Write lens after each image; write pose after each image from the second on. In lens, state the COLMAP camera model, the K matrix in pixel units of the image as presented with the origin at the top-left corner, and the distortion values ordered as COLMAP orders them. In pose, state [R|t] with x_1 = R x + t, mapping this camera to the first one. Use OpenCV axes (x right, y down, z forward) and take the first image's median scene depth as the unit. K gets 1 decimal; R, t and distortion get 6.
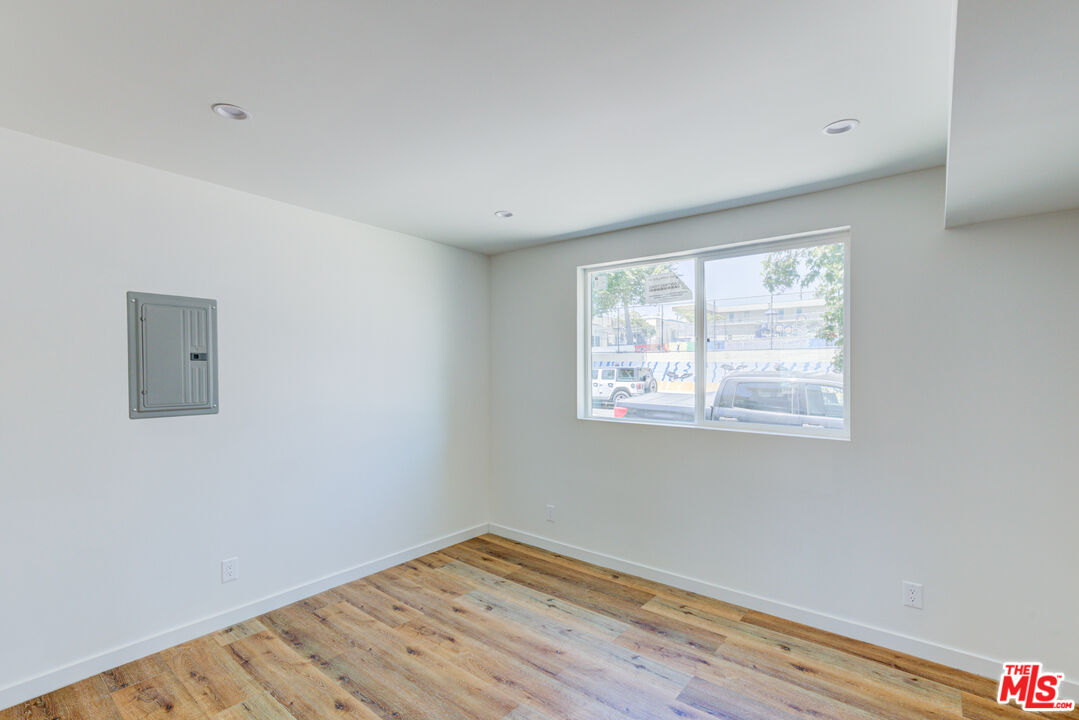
lens RADIAL K [[490.9, 0, 537.4], [0, 490.9, 356.1], [0, 0, 1]] dist [0.013781, 0.000268]
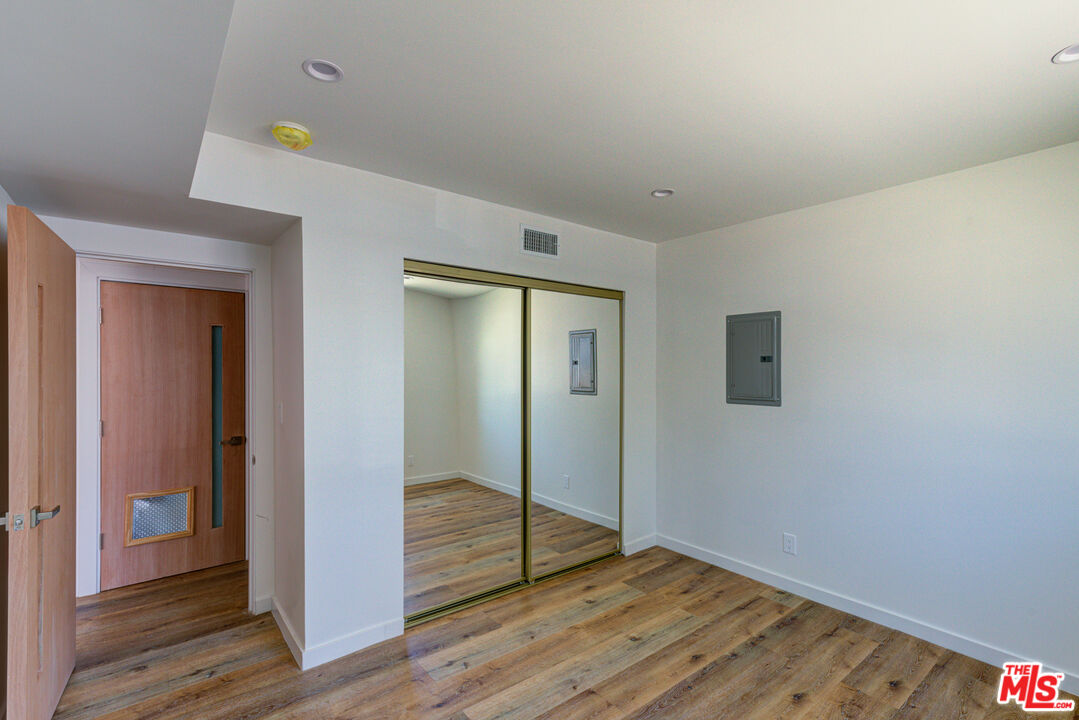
lens RADIAL K [[490.9, 0, 538.2], [0, 490.9, 365.4], [0, 0, 1]] dist [0.013781, 0.000268]
pose [[-0.216837, -0.008685, -0.976169, 0.651782], [0.024210, 0.999605, -0.014271, 0.021221], [0.975908, -0.026728, -0.216541, 0.718164]]
